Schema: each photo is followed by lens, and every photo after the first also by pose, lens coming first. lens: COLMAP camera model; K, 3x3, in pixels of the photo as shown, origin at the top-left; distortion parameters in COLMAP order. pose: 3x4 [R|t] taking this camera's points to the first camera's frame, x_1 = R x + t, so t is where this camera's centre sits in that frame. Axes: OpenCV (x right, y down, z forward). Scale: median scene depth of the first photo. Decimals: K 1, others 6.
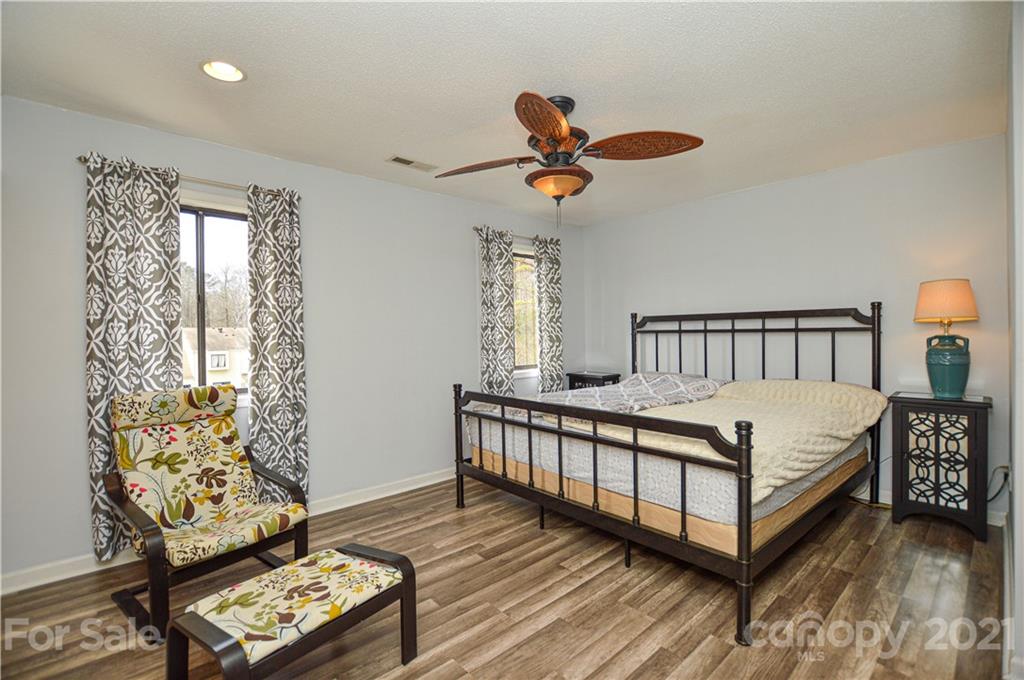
lens RADIAL K [[461.0, 0, 518.7], [0, 461.0, 332.7], [0, 0, 1]] dist [-0.029291, 0.002956]
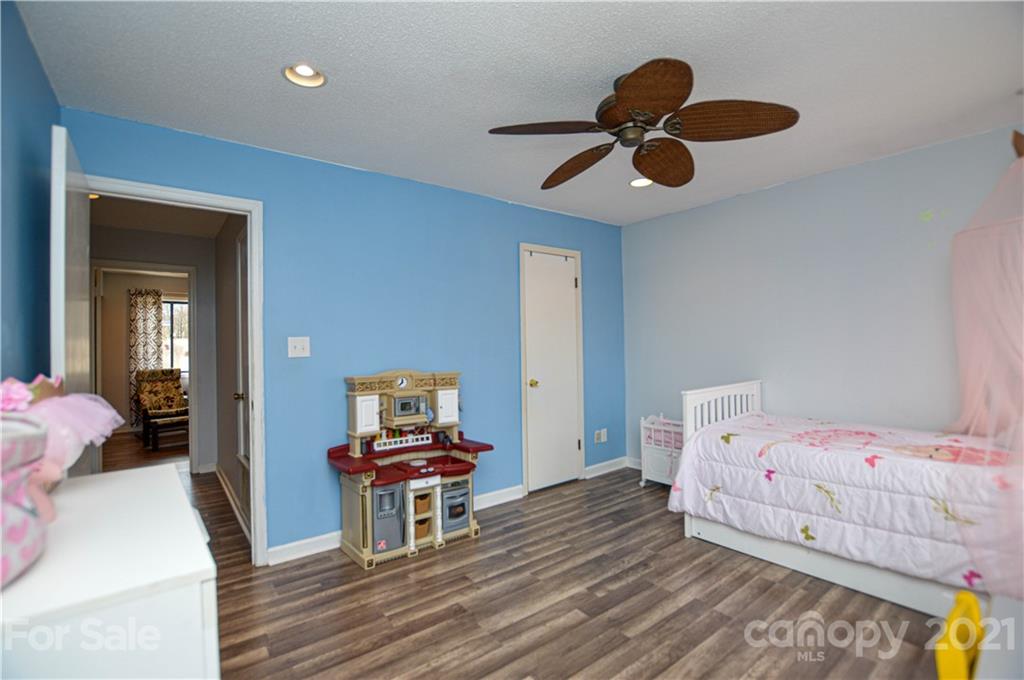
lens RADIAL K [[461.0, 0, 509.8], [0, 461.0, 339.7], [0, 0, 1]] dist [-0.029291, 0.002956]
pose [[0.996214, 0.001030, -0.086924, 0.732555], [-0.002455, 0.999864, -0.016293, -0.007736], [0.086896, 0.016445, 0.996082, -0.715099]]
